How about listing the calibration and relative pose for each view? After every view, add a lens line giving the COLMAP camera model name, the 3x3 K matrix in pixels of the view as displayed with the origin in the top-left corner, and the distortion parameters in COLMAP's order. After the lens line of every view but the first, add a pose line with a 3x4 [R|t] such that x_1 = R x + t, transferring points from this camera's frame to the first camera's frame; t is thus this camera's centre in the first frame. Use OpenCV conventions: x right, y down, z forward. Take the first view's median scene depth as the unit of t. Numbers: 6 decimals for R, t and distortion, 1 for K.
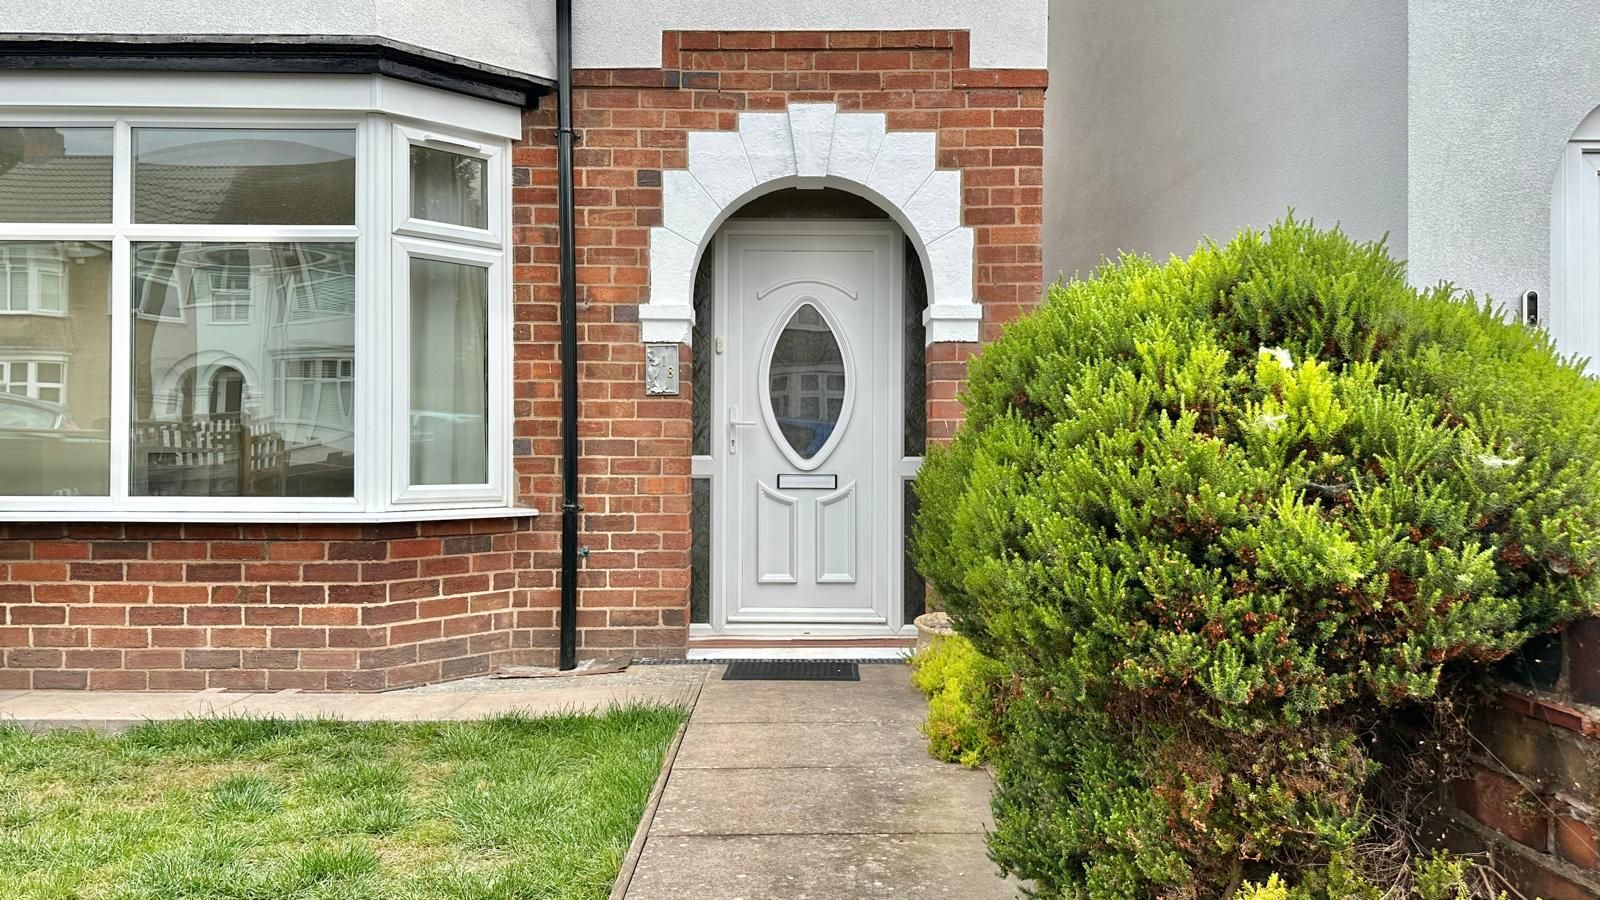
lens RADIAL K [[1165.5, 0, 804.7], [0, 1165.5, 423.9], [0, 0, 1]] dist [0.121455, -0.209959]
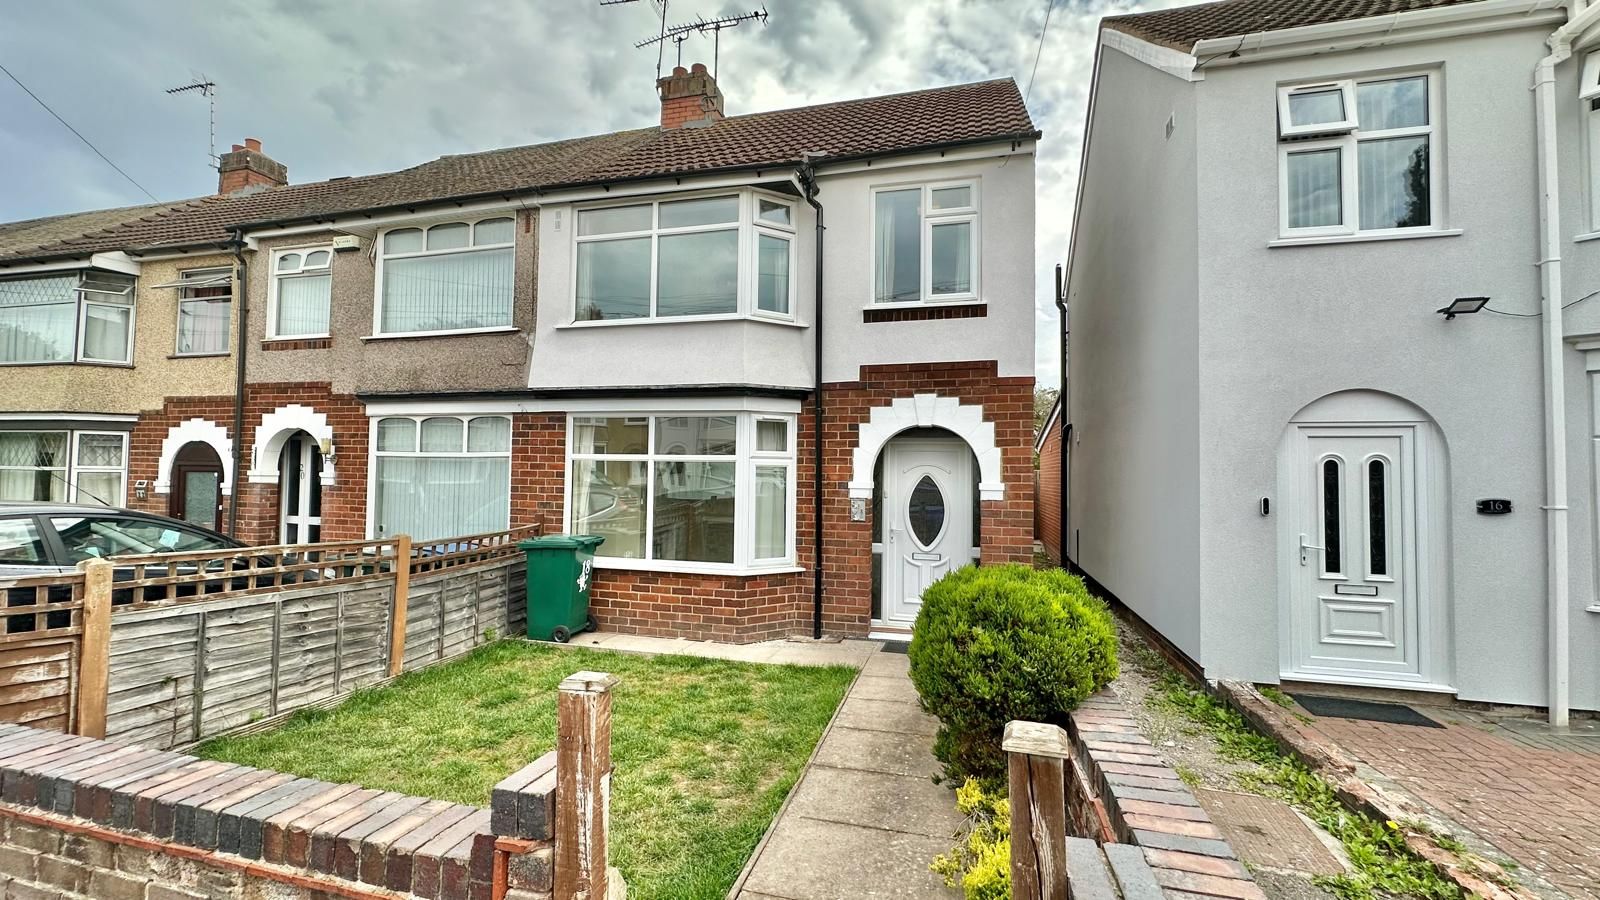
lens RADIAL K [[634.4, 0, 799.3], [0, 634.4, 451.0], [0, 0, 1]] dist [-0.003015, -0.000197]
pose [[0.966760, 0.001651, -0.255679, 0.084827], [-0.009700, 0.999496, -0.030224, -0.124560], [0.255500, 0.031699, 0.966289, -0.238475]]
